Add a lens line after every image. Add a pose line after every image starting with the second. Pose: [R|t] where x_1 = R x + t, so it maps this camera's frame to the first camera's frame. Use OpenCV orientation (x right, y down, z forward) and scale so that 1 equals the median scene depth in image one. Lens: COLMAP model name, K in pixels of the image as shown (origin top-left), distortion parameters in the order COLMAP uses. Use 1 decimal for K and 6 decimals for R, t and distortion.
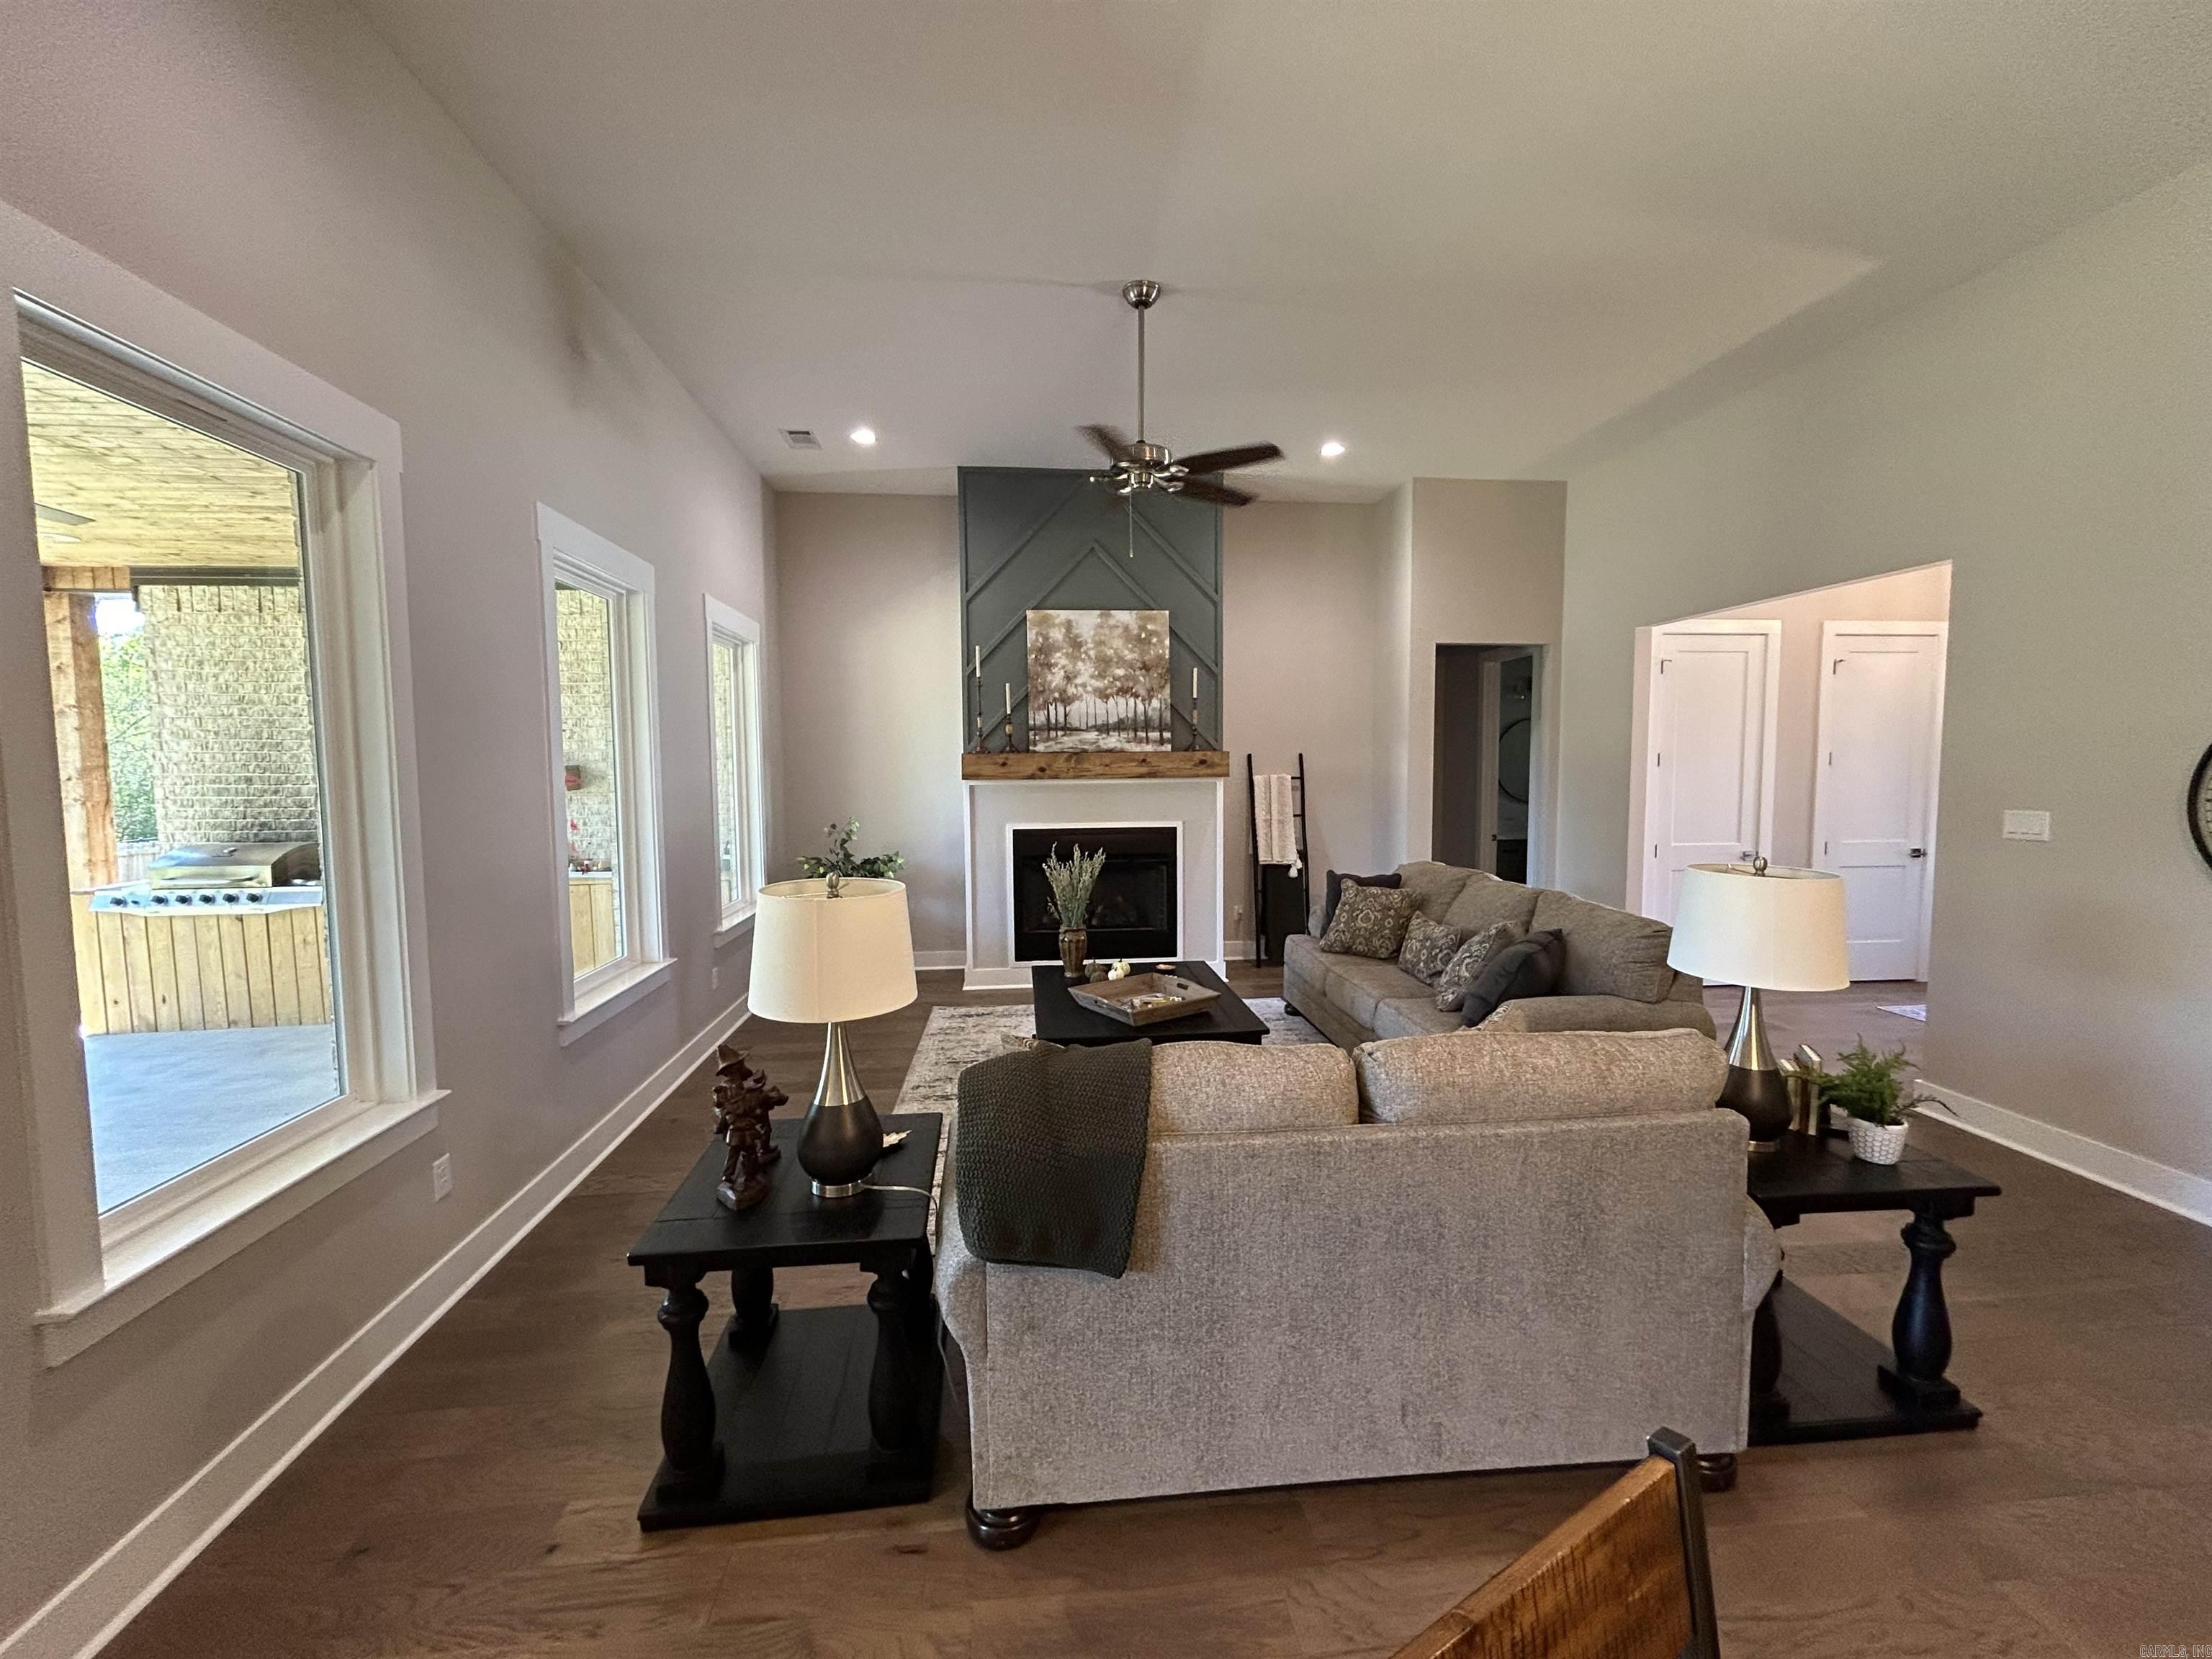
lens RADIAL K [[891.2, 0, 1094.9], [0, 891.2, 826.0], [0, 0, 1]] dist [0.003001, -0.000757]
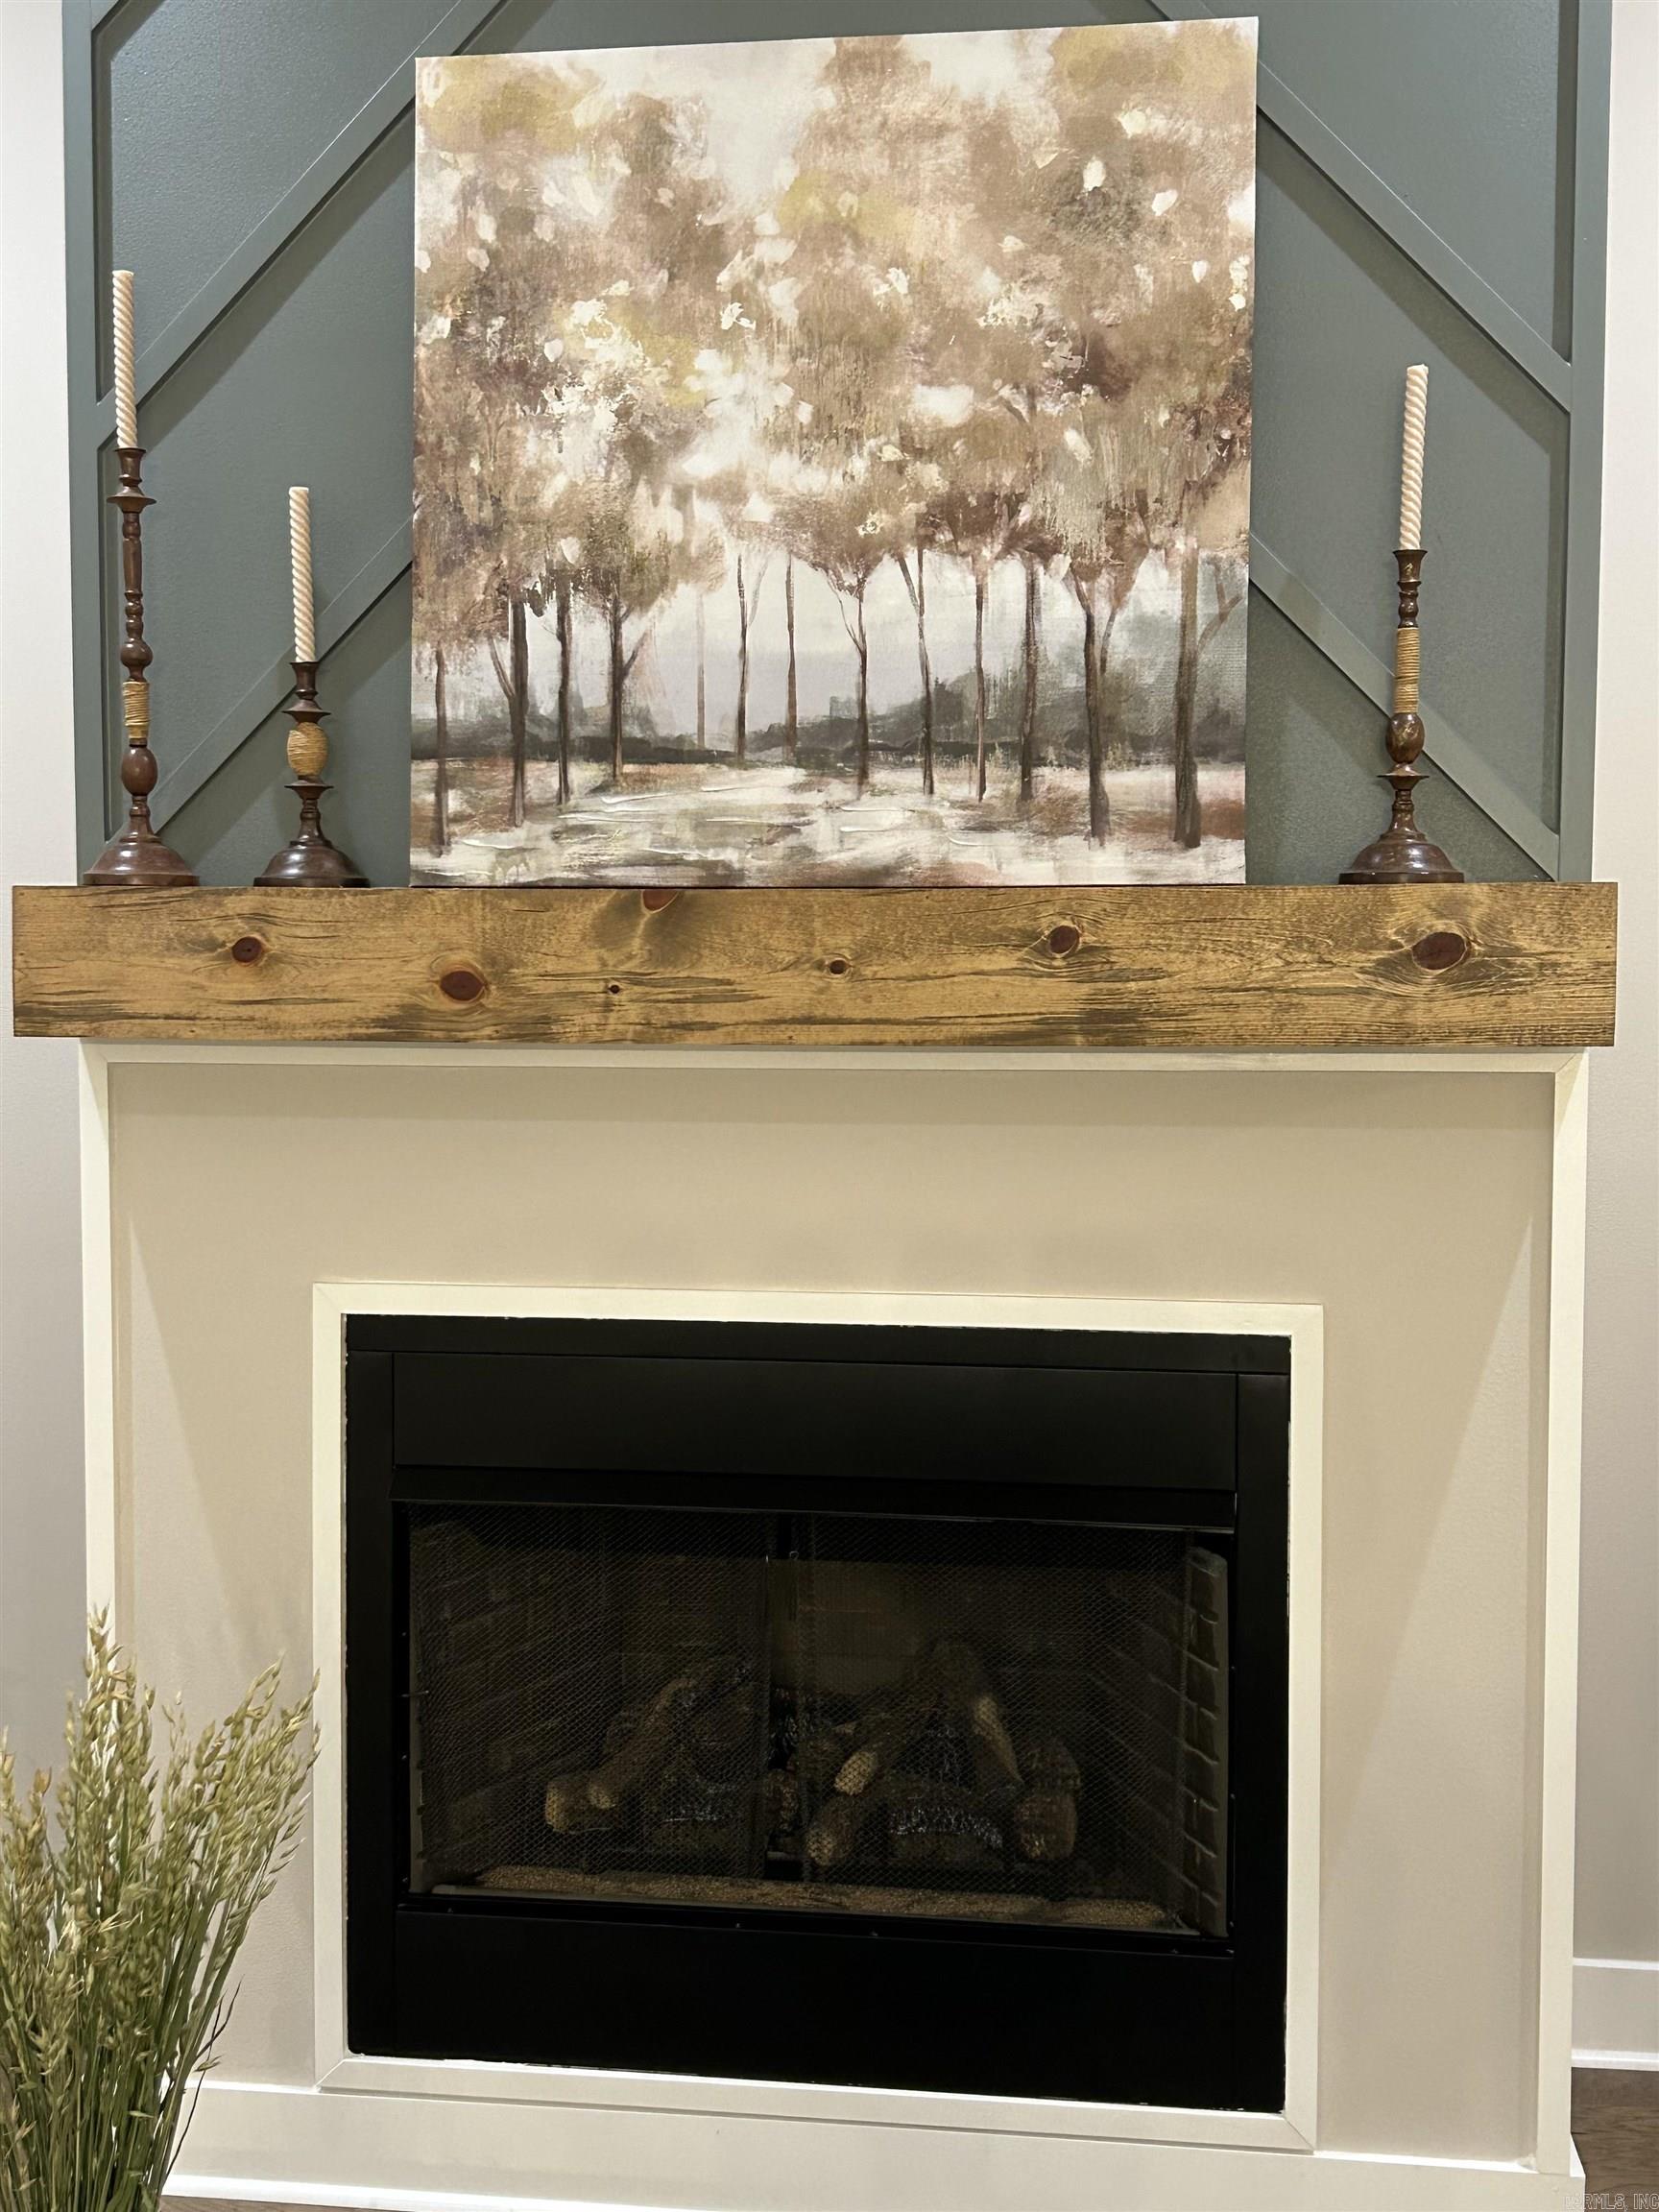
lens RADIAL K [[2742.3, 0, 814.2], [0, 2742.3, 1125.8], [0, 0, 1]] dist [0.076413, 0.000000]
pose [[0.972444, 0.026499, -0.231625, 0.127980], [-0.026221, 0.999647, 0.004276, -0.039548], [0.231657, 0.001916, 0.972796, 0.493177]]
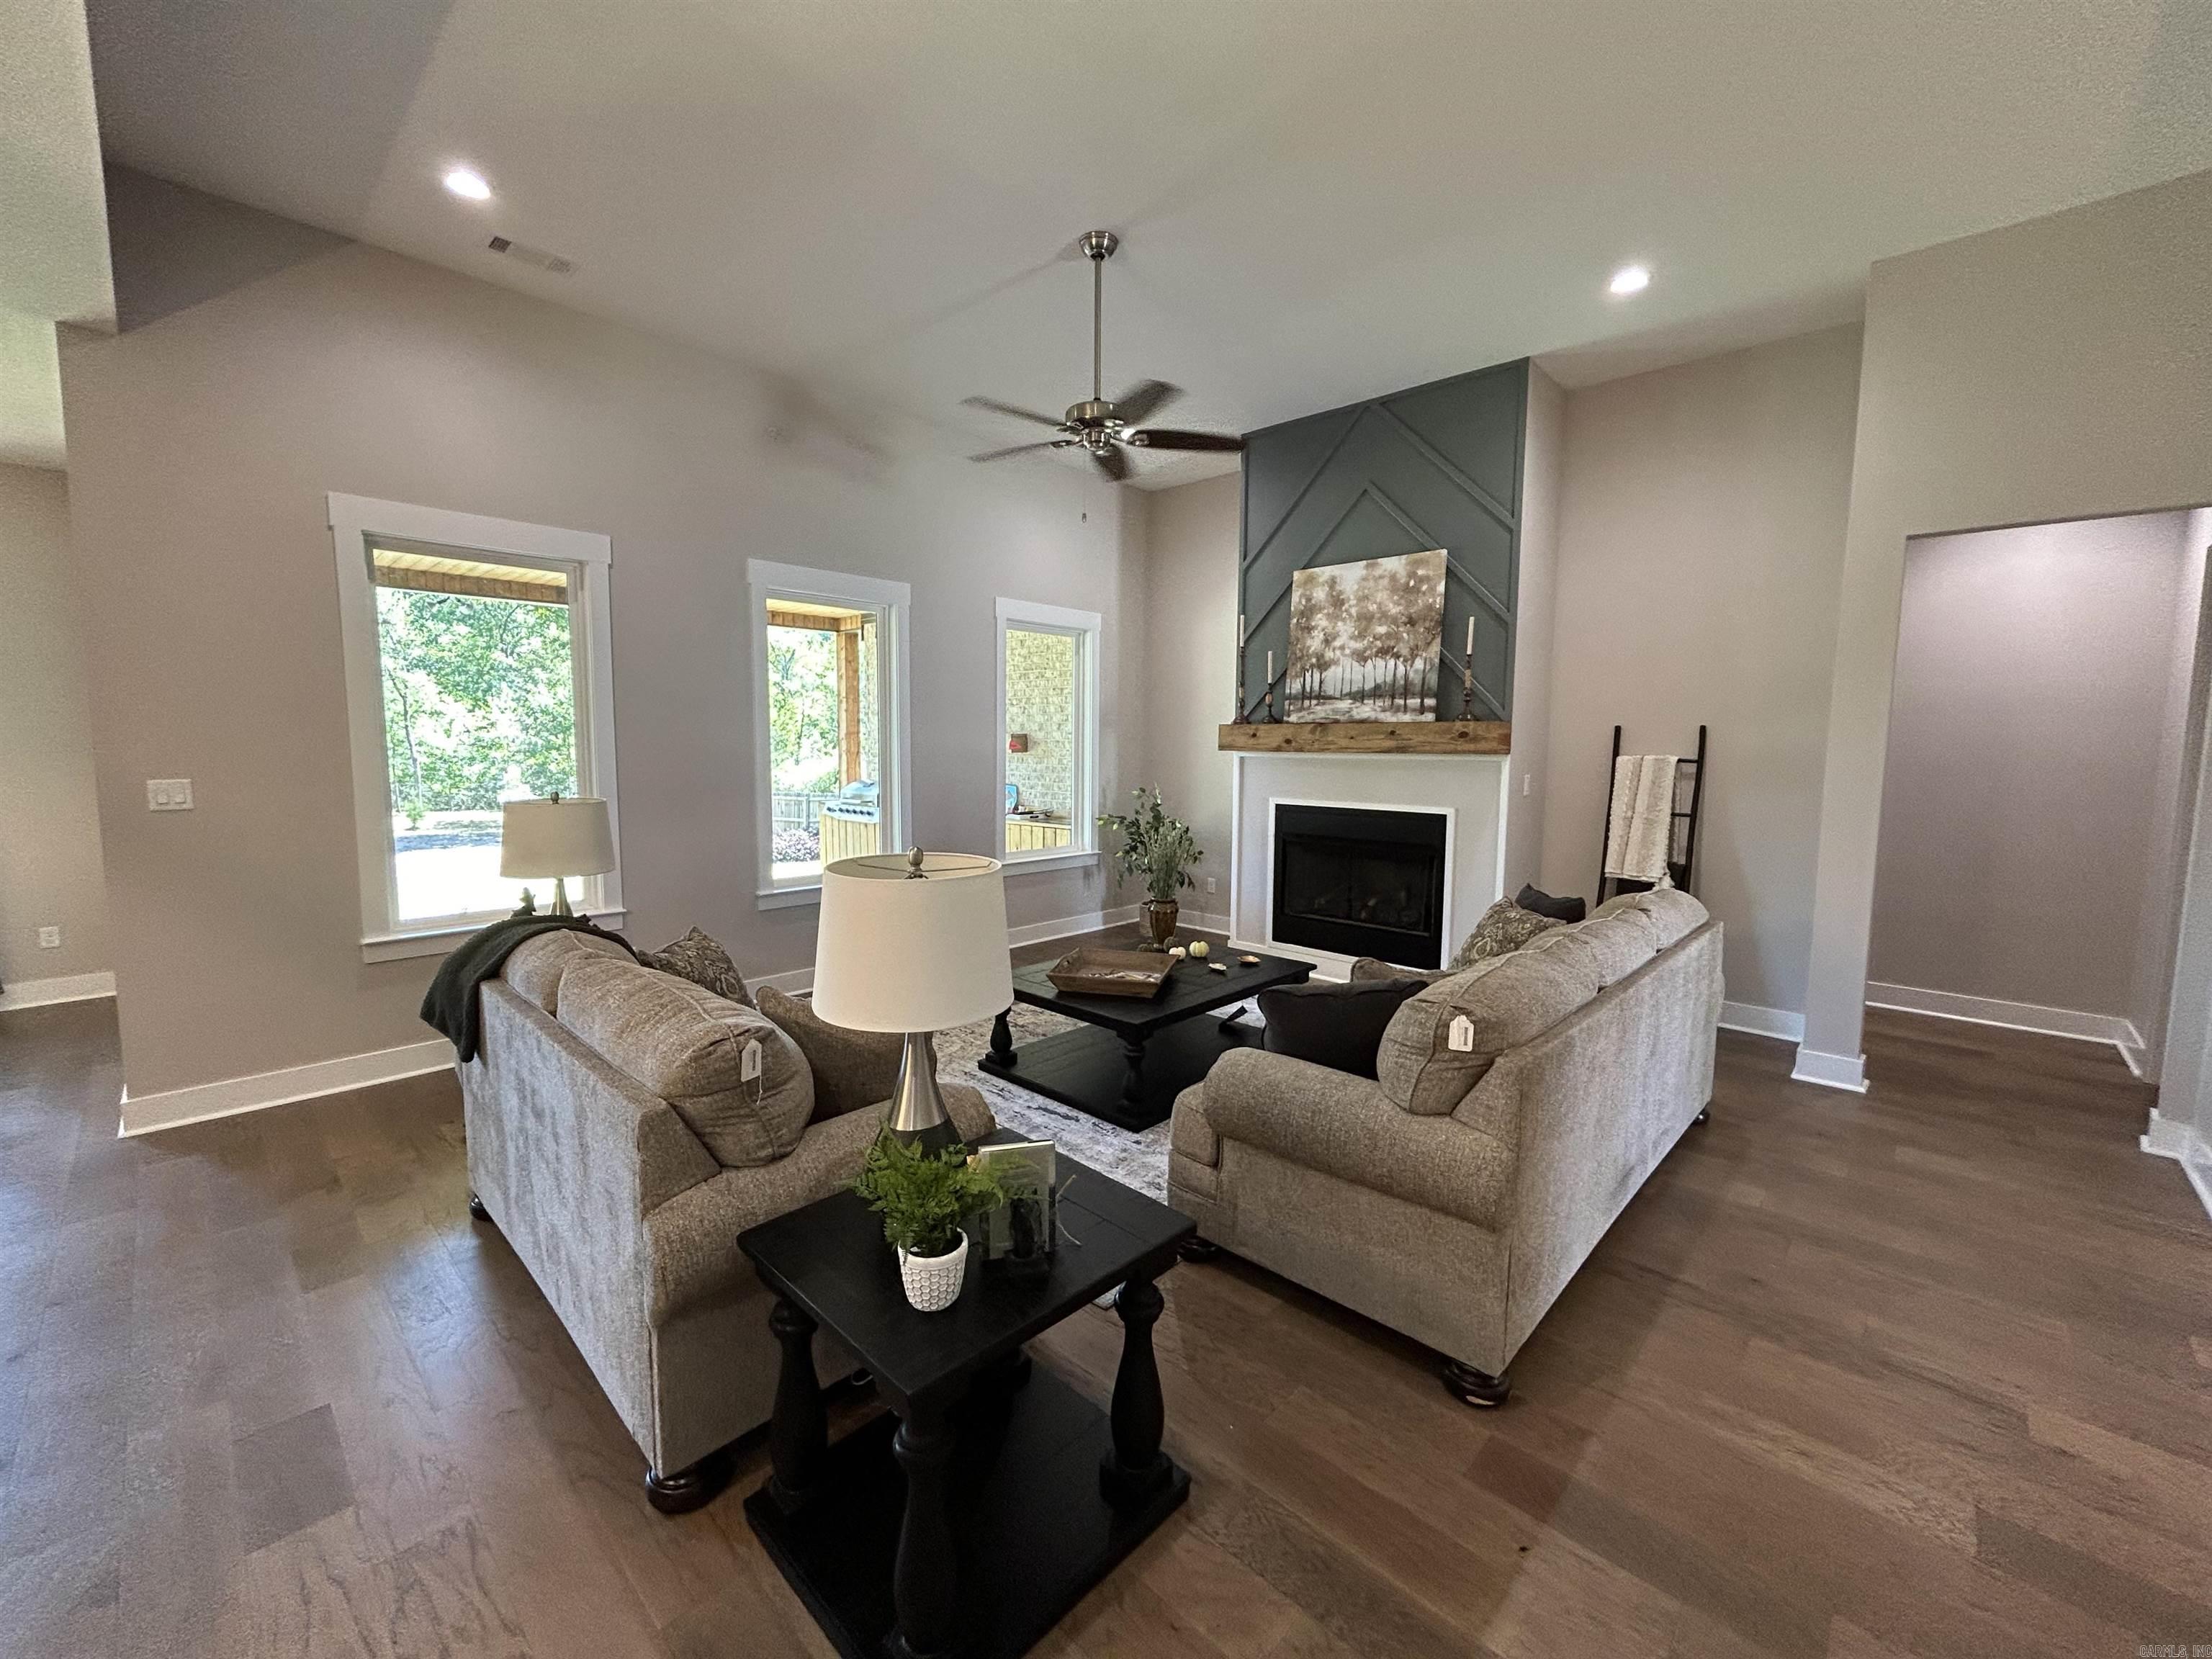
lens RADIAL K [[891.2, 0, 1103.1], [0, 891.2, 825.1], [0, 0, 1]] dist [0.003001, -0.000757]
pose [[0.659487, 0.084139, -0.746992, 0.512882], [-0.066126, 0.996357, 0.053846, -0.012725], [0.748802, 0.013885, 0.662648, 0.228242]]
